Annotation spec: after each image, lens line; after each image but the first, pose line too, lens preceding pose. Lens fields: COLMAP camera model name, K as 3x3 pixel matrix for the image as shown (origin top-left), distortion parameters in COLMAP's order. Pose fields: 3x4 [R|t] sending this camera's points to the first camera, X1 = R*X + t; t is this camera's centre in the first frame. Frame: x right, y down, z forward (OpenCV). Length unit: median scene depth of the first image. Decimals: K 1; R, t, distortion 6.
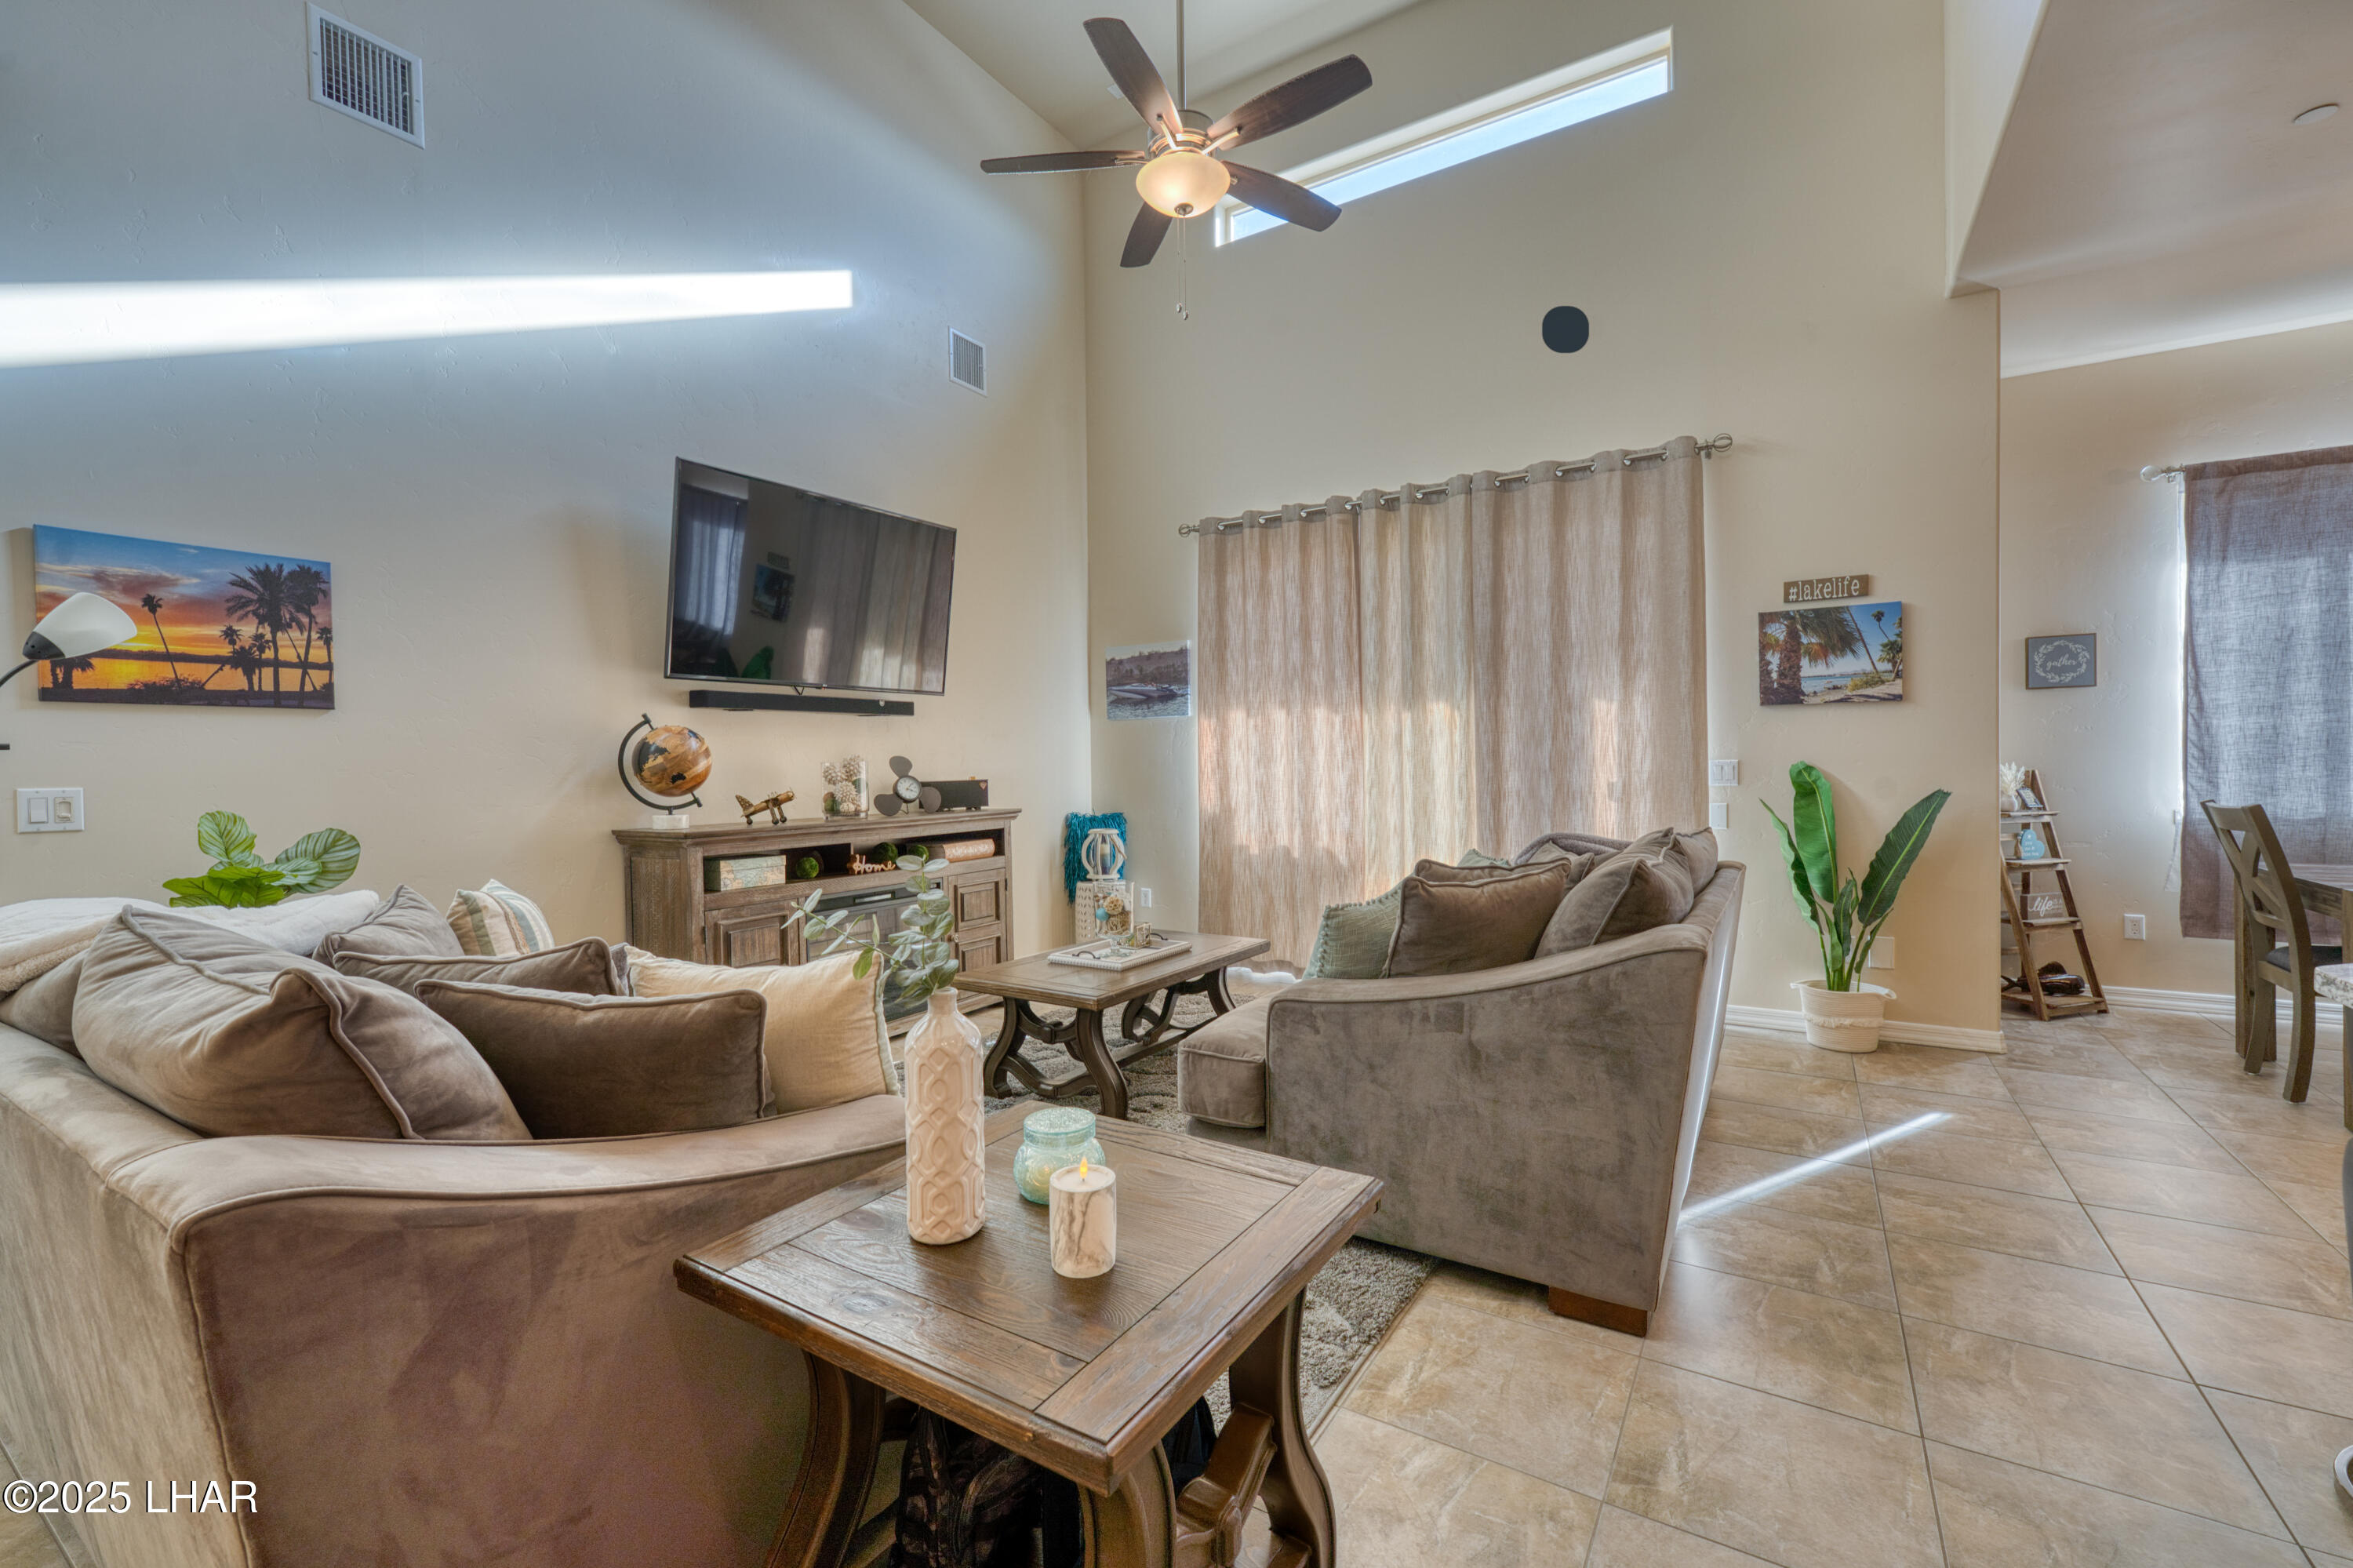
lens RADIAL K [[999.7, 0, 1173.9], [0, 999.7, 781.1], [0, 0, 1]] dist [-0.002742, 0.000521]
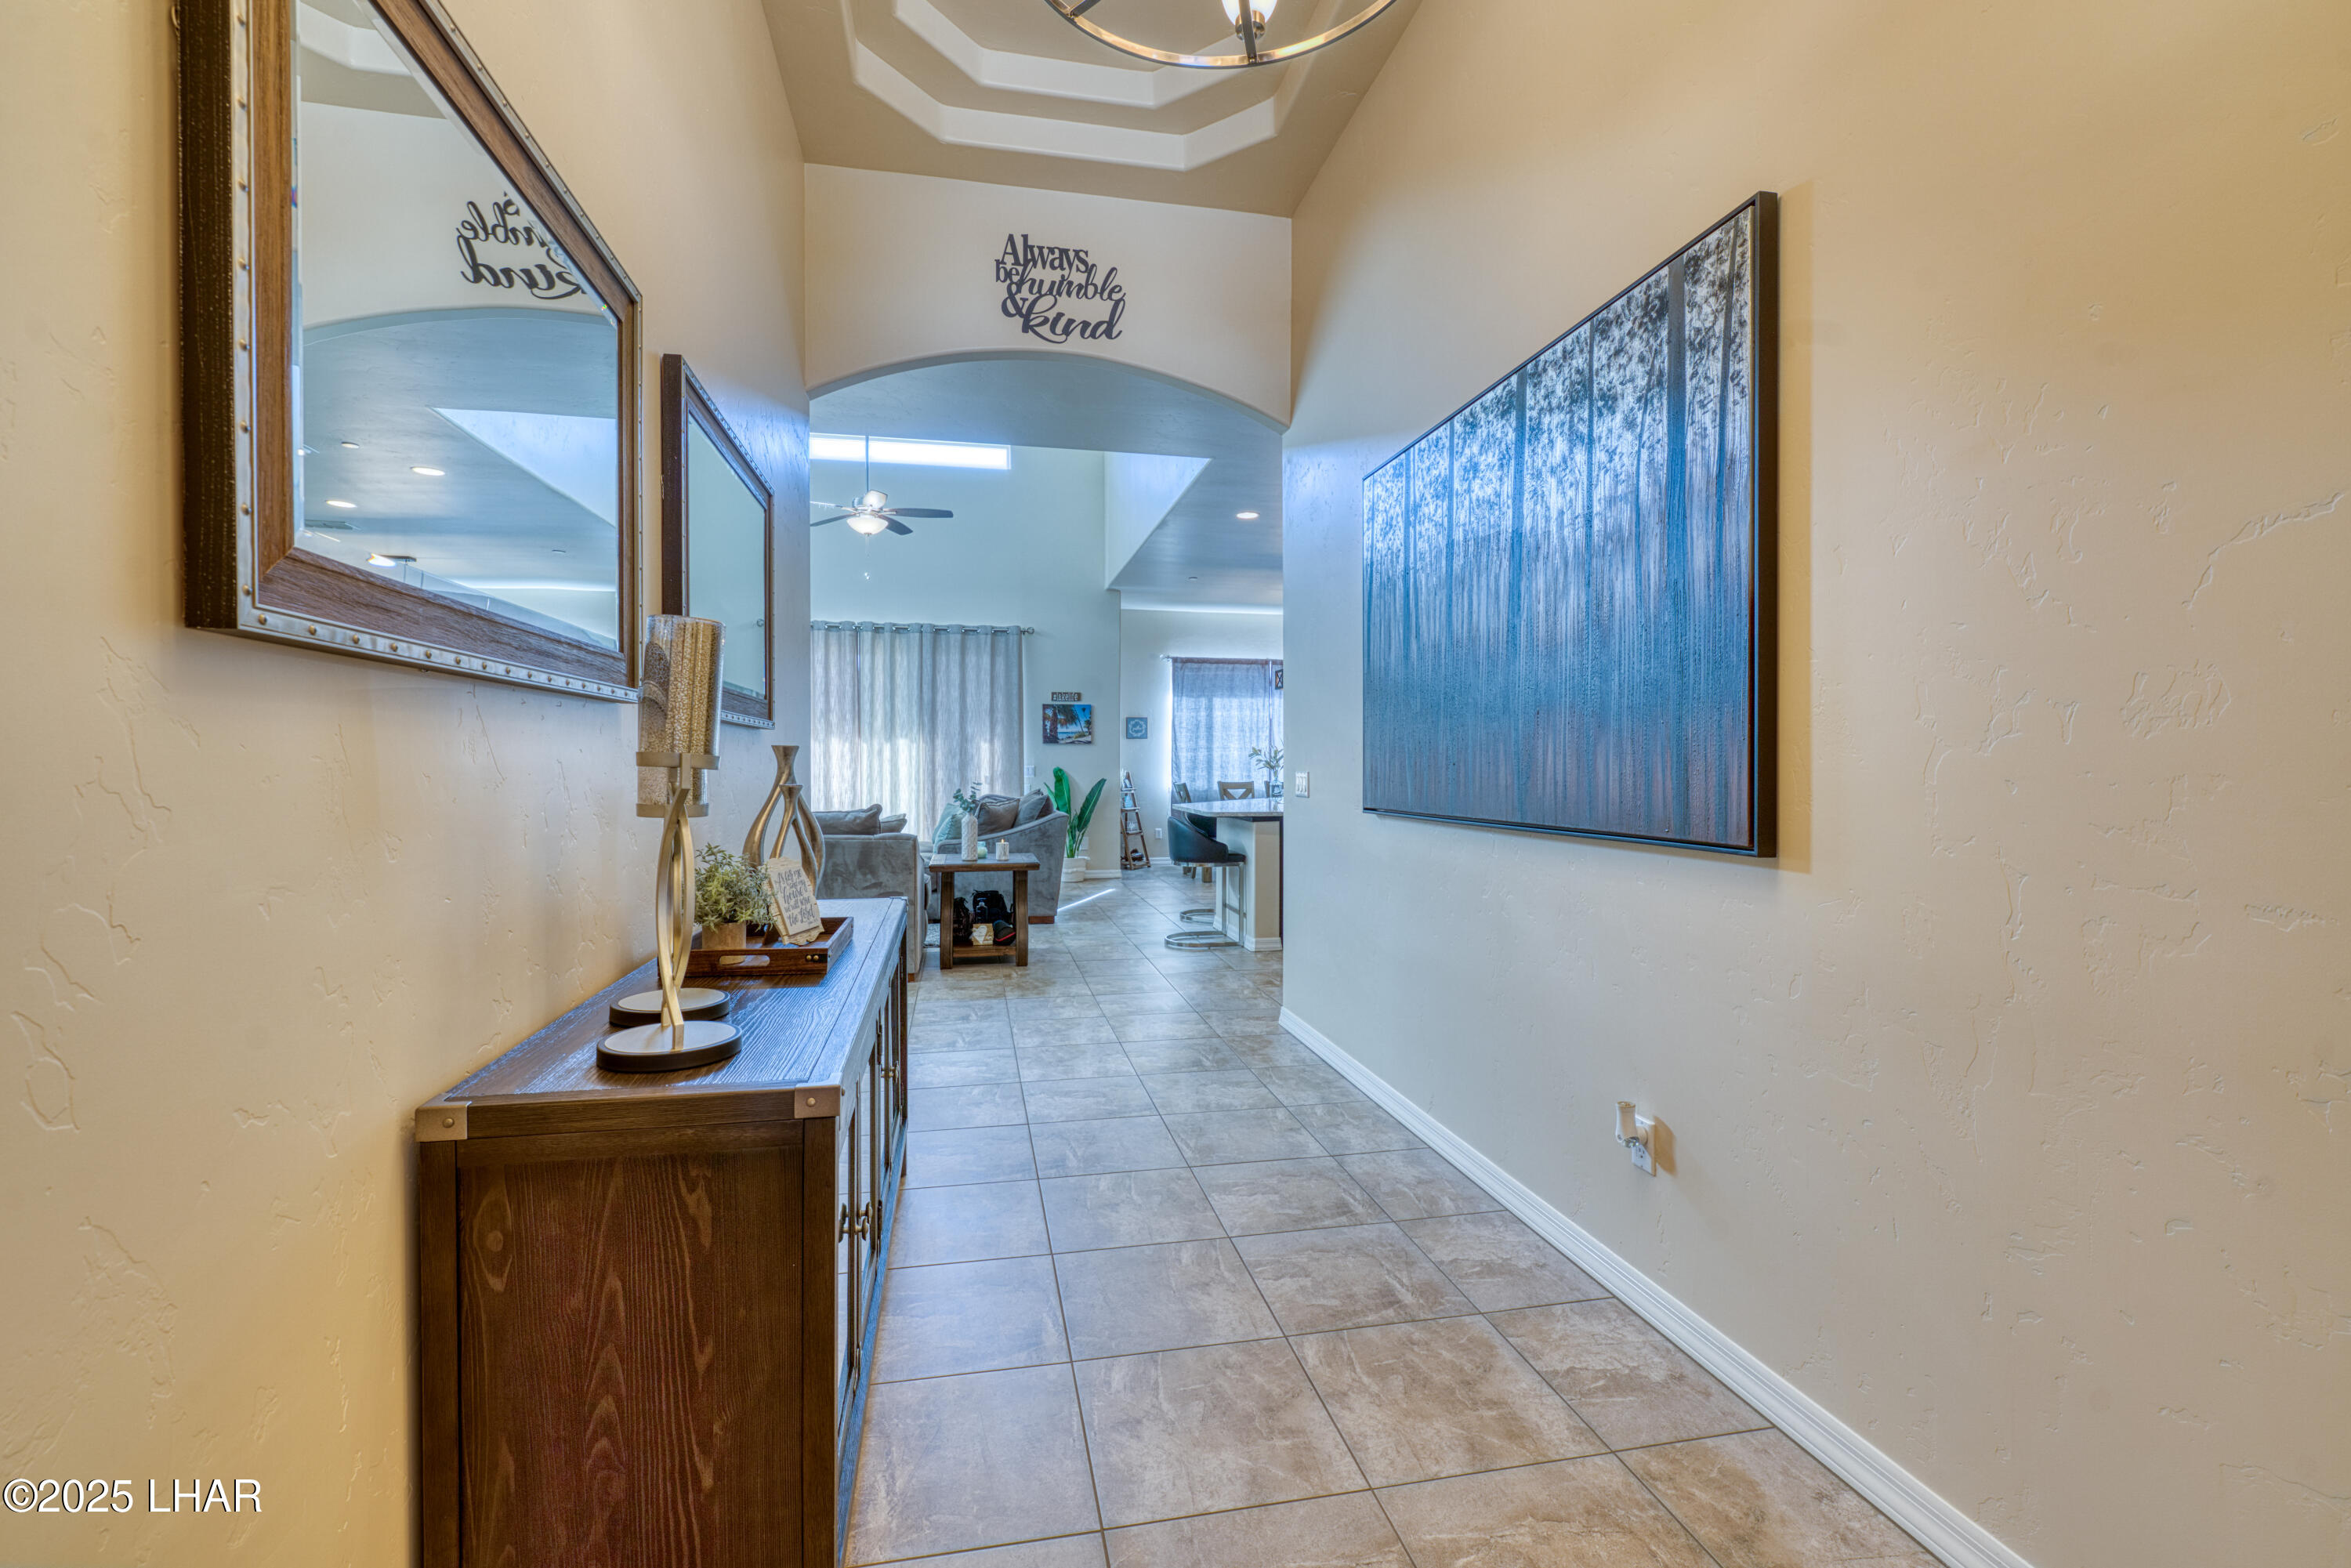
lens RADIAL K [[1053.5, 0, 1192.2], [0, 1053.5, 787.6], [0, 0, 1]] dist [0.003869, -0.000109]
pose [[0.703732, -0.000259, 0.710466, -0.953057], [-0.000345, 1.000000, 0.000705, 0.028809], [-0.710466, -0.000741, 0.703732, -1.026190]]
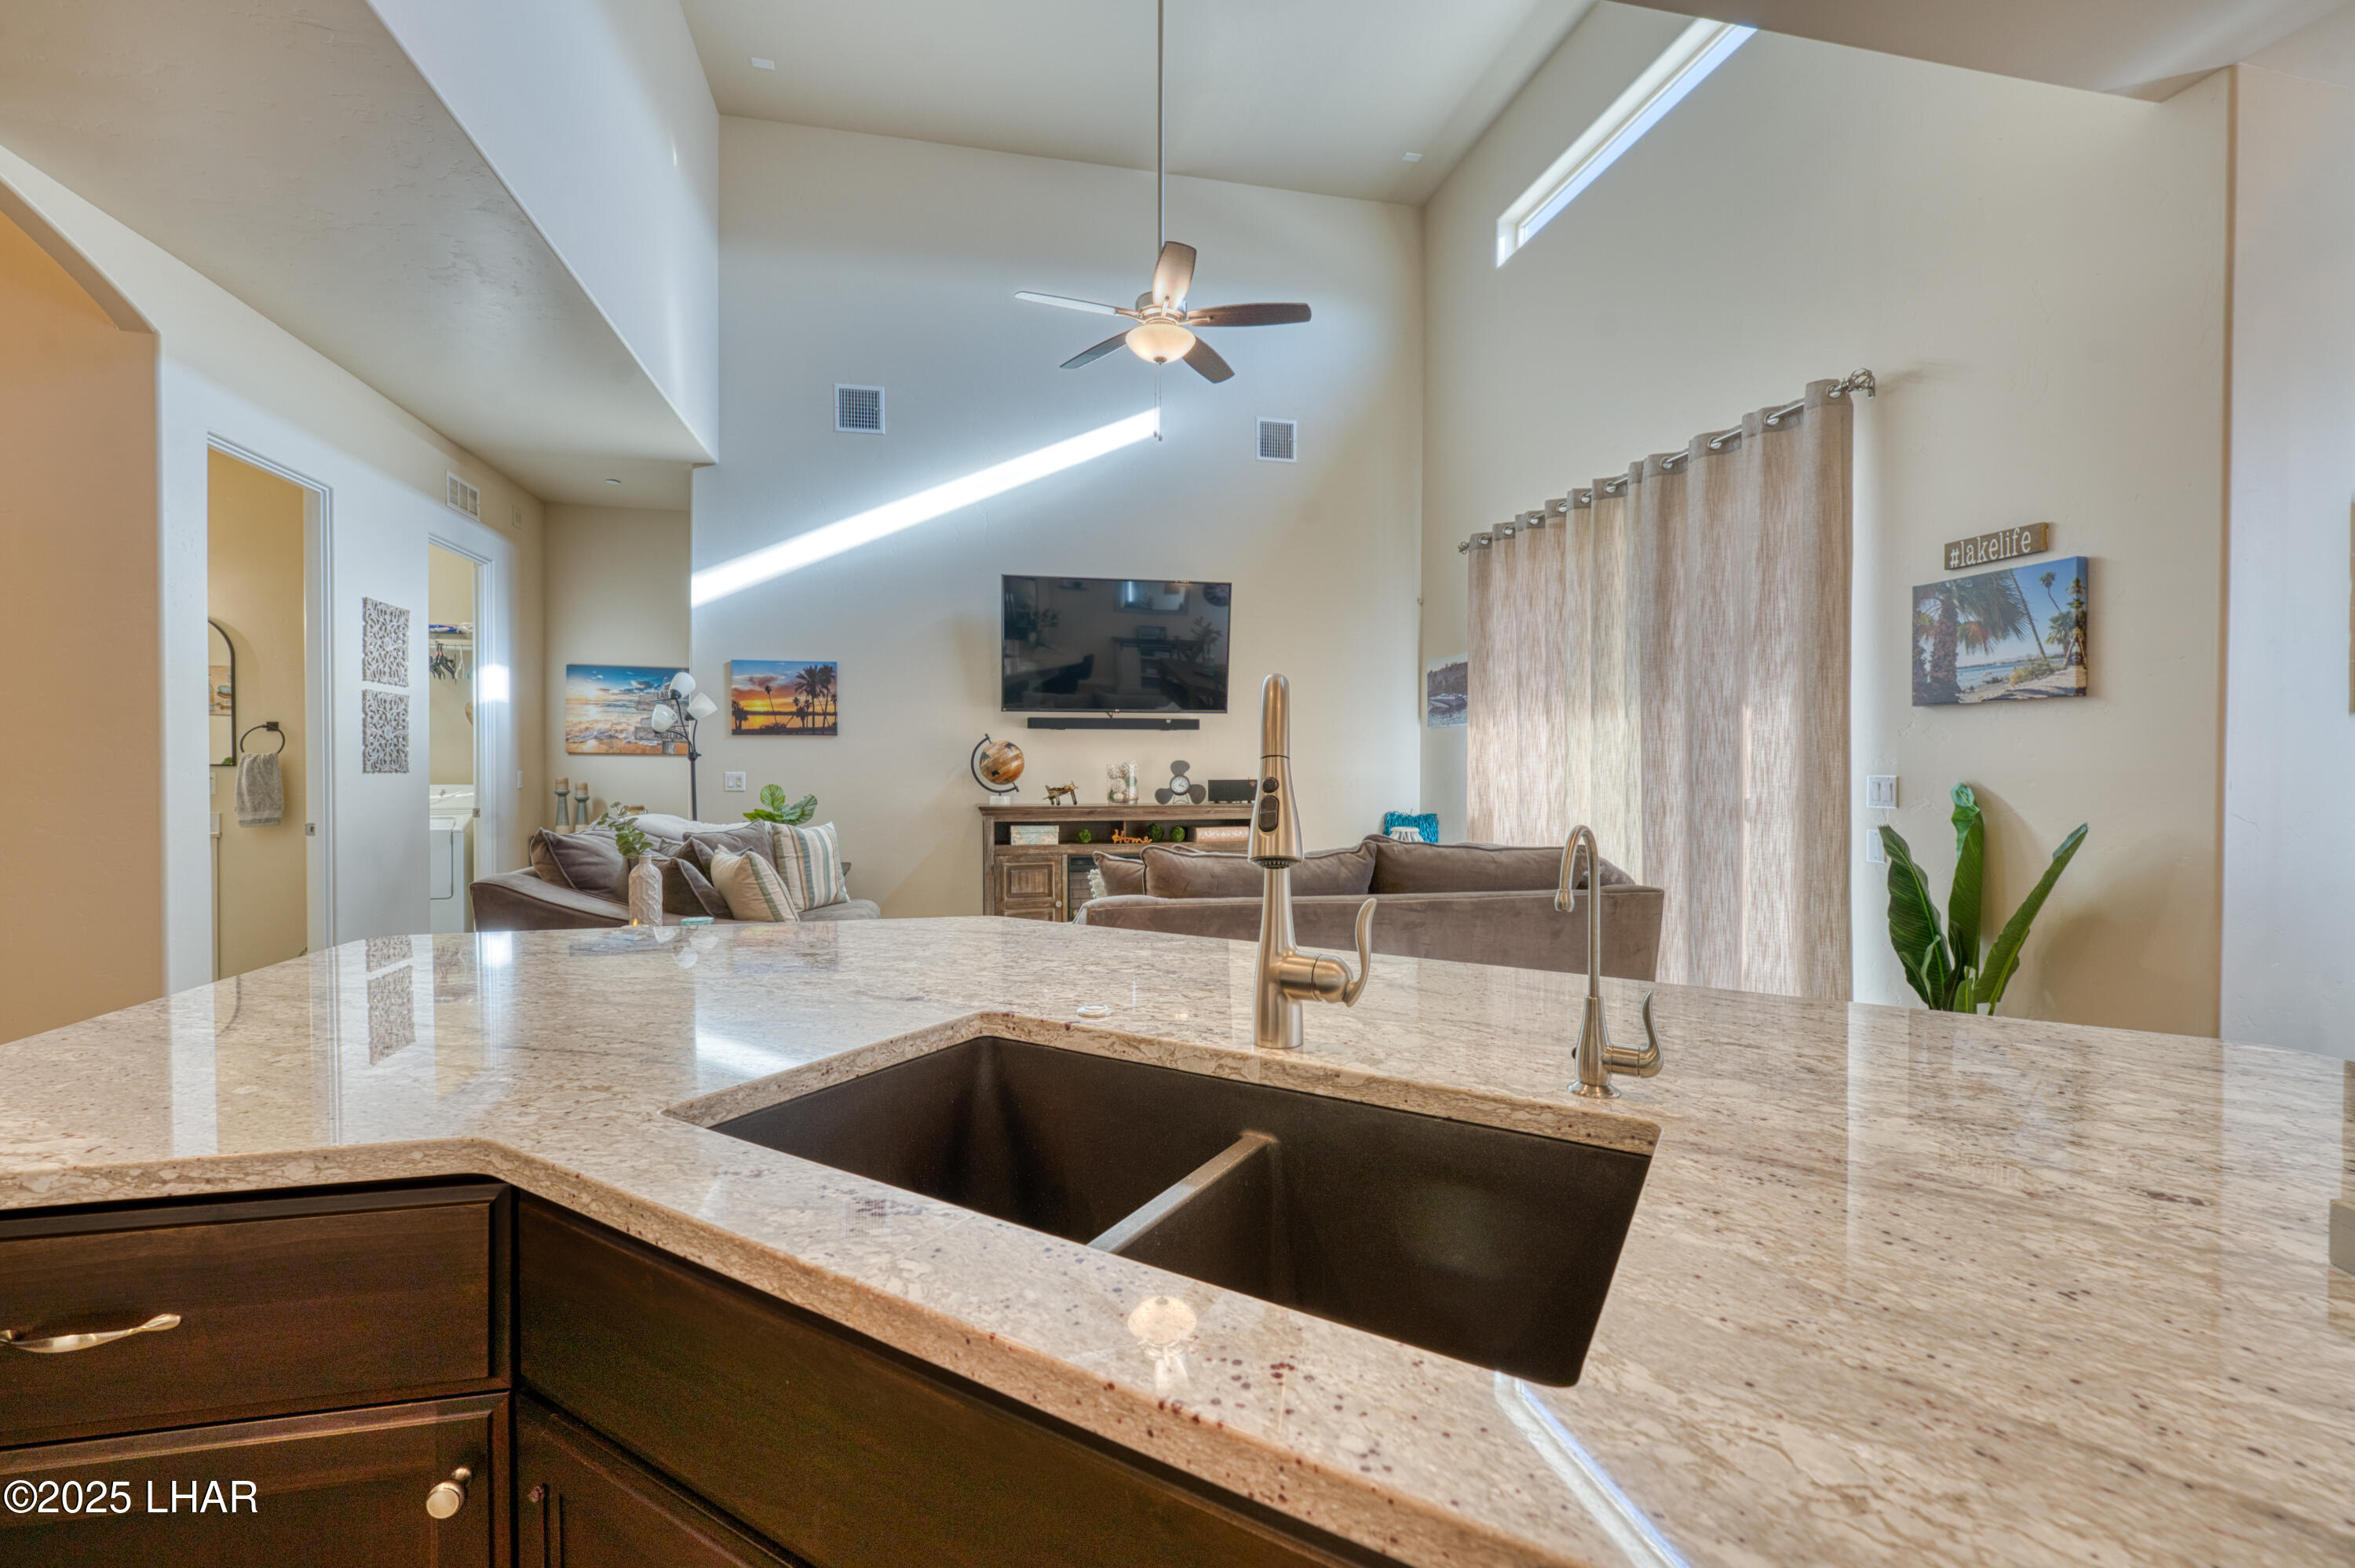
lens RADIAL K [[1000.4, 0, 1171.2], [0, 1000.4, 778.4], [0, 0, 1]] dist [-0.002742, 0.000521]
pose [[0.707824, 0.022132, -0.706042, 0.733251], [-0.022564, 0.999707, 0.008717, -0.013353], [0.706028, 0.009761, 0.708117, 0.043915]]
